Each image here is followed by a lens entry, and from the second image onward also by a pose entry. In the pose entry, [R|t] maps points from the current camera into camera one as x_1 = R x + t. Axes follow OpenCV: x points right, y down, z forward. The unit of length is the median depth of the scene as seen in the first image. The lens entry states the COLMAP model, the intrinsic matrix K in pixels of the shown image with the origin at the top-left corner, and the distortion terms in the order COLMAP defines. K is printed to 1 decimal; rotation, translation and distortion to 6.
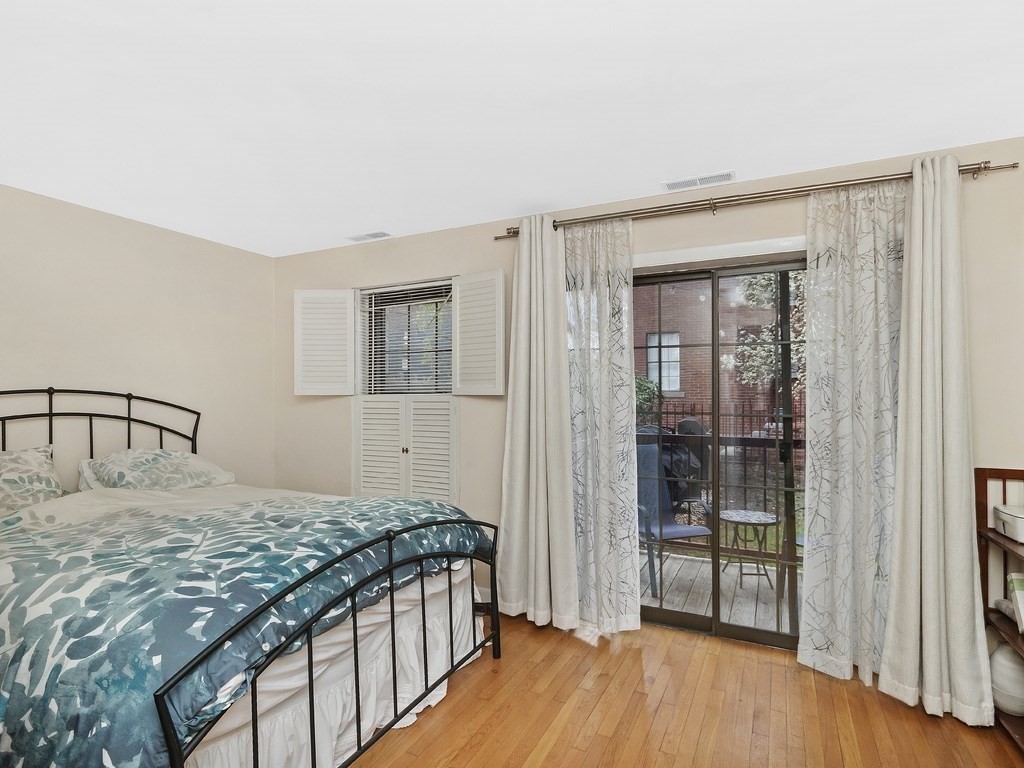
lens RADIAL K [[530.4, 0, 520.1], [0, 530.4, 409.0], [0, 0, 1]] dist [0.001056, 0.001593]
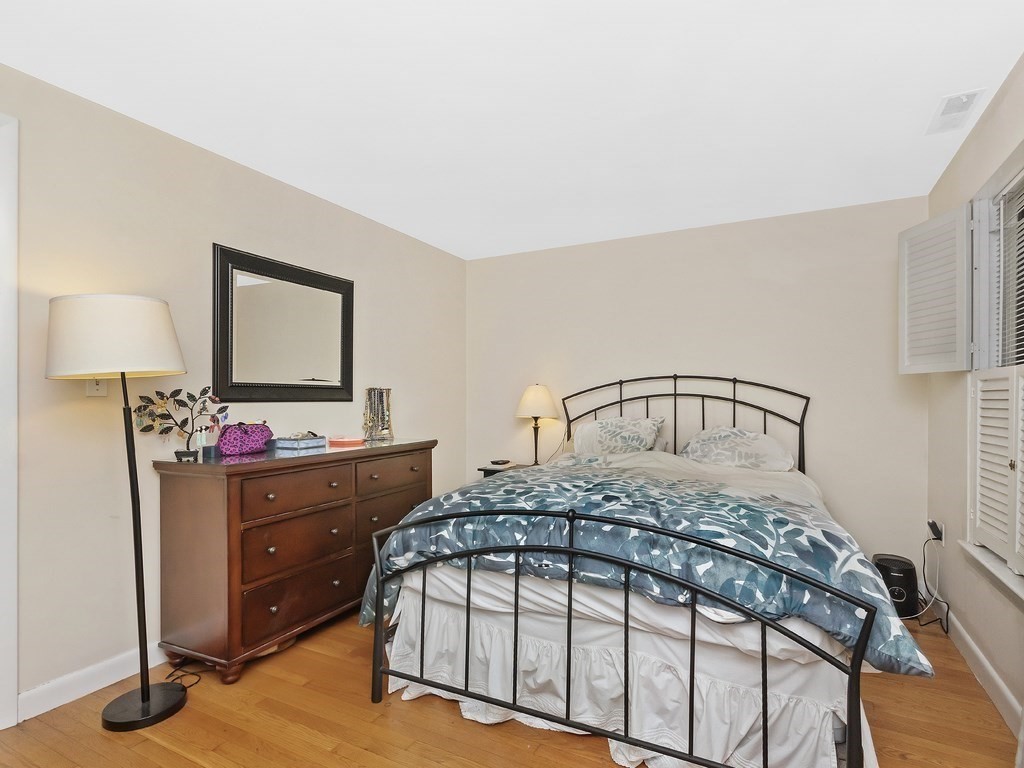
lens RADIAL K [[530.4, 0, 520.1], [0, 530.4, 409.0], [0, 0, 1]] dist [0.001056, 0.001593]
pose [[-0.017686, 0.020937, -0.999624, 0.447370], [-0.029515, 0.999334, 0.021453, 0.029118], [0.999408, 0.029883, -0.017056, 0.637894]]
